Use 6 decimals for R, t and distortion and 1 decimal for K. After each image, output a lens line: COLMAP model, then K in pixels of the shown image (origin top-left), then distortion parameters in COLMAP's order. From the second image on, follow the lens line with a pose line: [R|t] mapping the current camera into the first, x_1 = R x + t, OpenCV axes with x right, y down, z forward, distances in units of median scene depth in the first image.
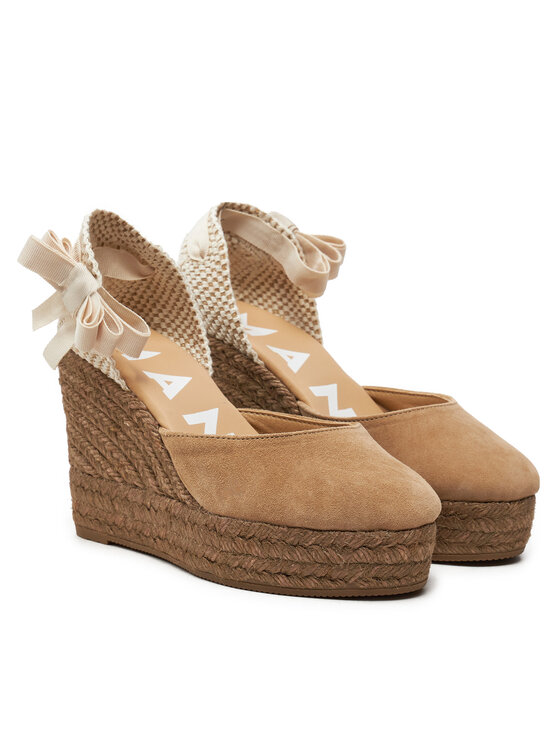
lens RADIAL K [[2192.7, 0, 280.0], [0, 2192.7, 373.0], [0, 0, 1]] dist [-0.032658, -0.138028]
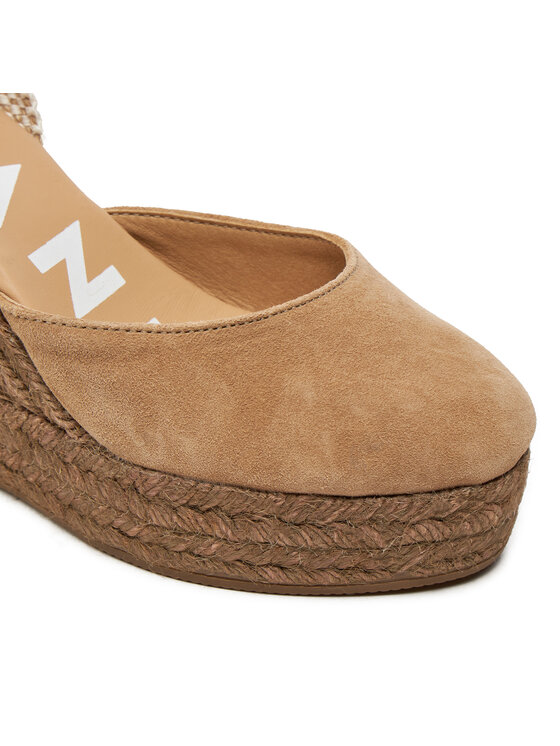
lens RADIAL K [[2049.6, 0, 280.0], [0, 2049.6, 373.0], [0, 0, 1]] dist [0.001747, -0.019560]
pose [[0.971073, -0.125488, 0.203152, -0.096509], [0.055574, 0.946185, 0.318819, -0.119744], [-0.232227, -0.298306, 0.925788, 0.533252]]
